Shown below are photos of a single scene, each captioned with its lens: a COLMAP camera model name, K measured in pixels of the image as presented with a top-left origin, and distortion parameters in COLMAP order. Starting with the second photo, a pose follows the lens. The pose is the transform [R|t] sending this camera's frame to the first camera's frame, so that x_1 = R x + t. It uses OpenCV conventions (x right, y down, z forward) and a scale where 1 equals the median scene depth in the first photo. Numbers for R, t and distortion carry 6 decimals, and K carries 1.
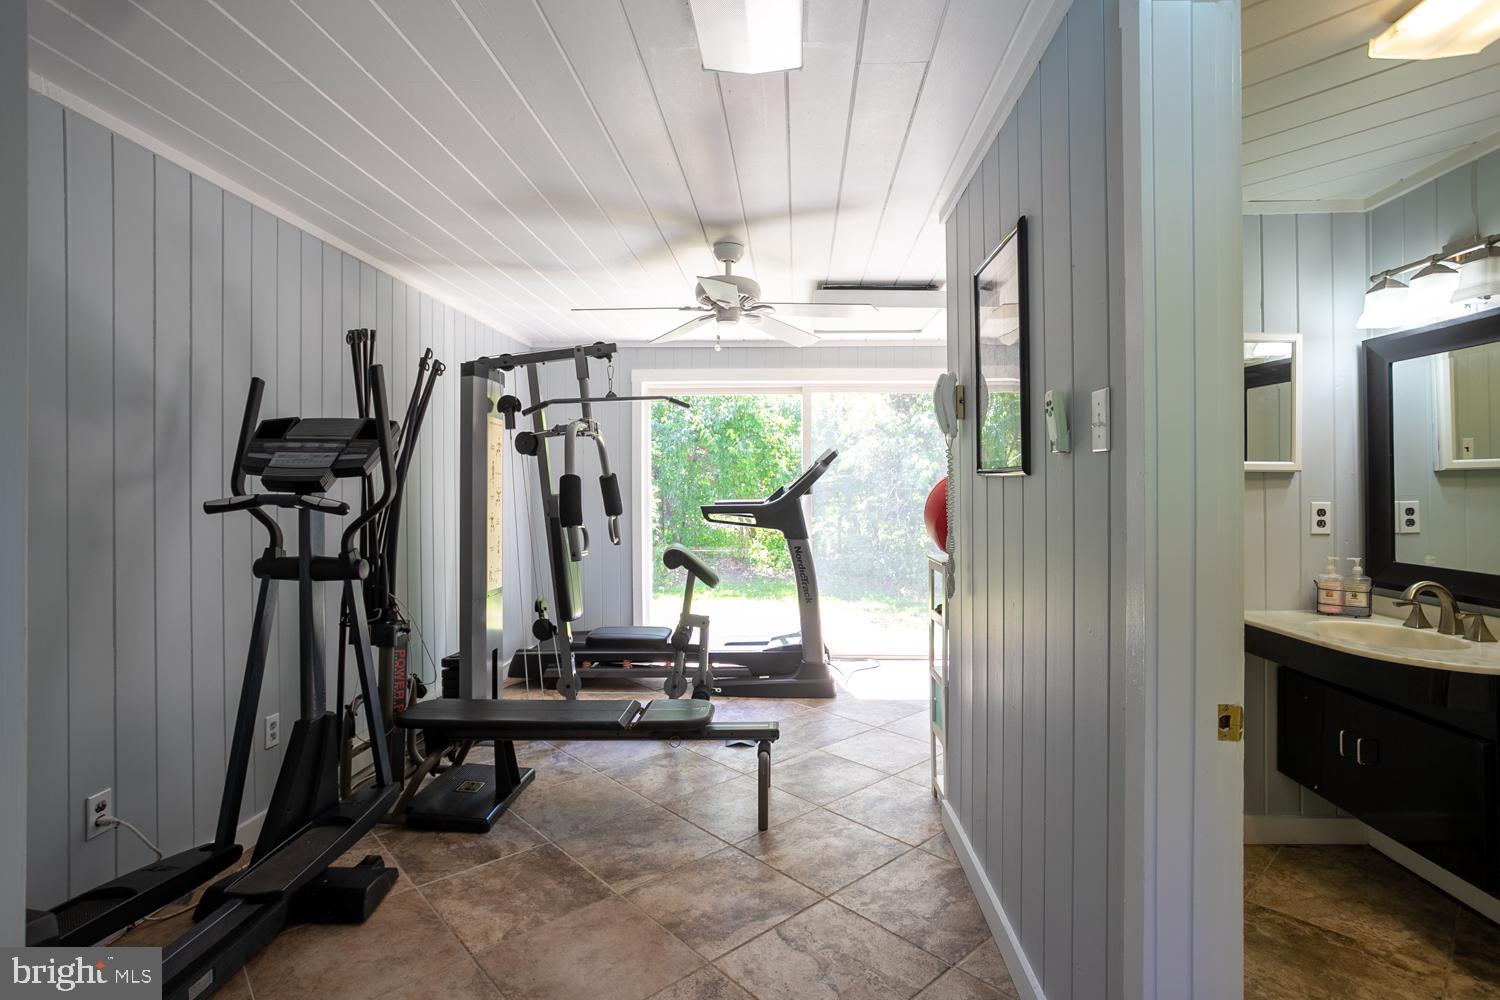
lens RADIAL K [[759.2, 0, 762.8], [0, 759.2, 482.6], [0, 0, 1]] dist [-0.026072, 0.013228]
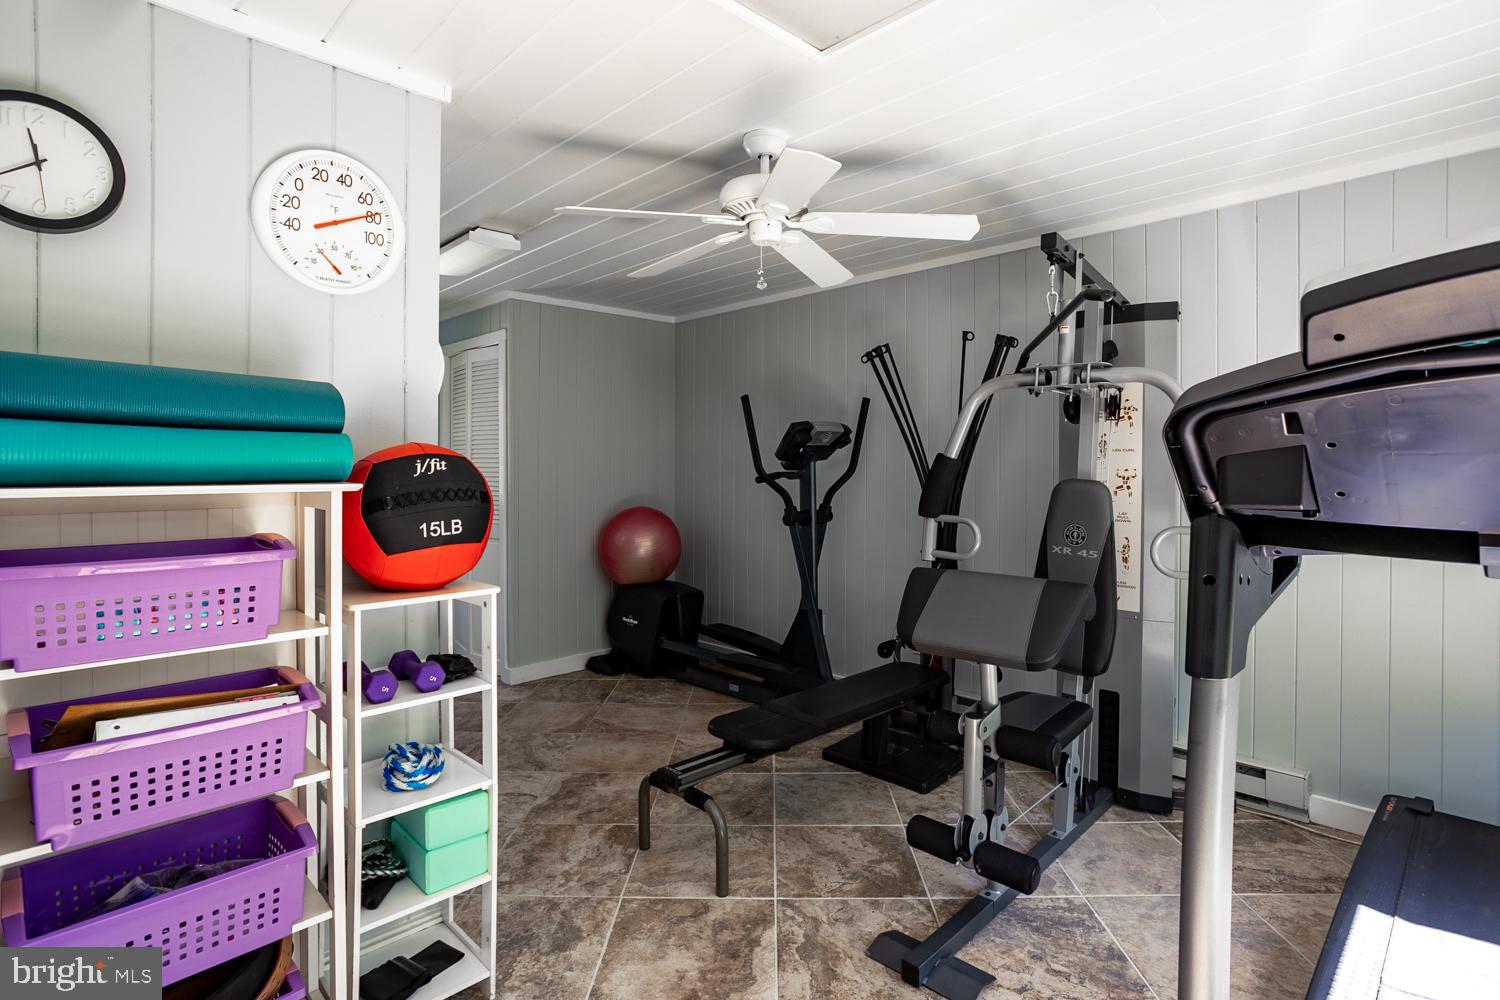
lens RADIAL K [[759.2, 0, 752.5], [0, 759.2, 489.7], [0, 0, 1]] dist [-0.026072, 0.013228]
pose [[-0.700757, 0.015840, -0.713224, 0.721935], [0.004272, 0.999829, 0.018008, 0.023382], [0.713387, 0.009573, -0.700705, 2.280777]]
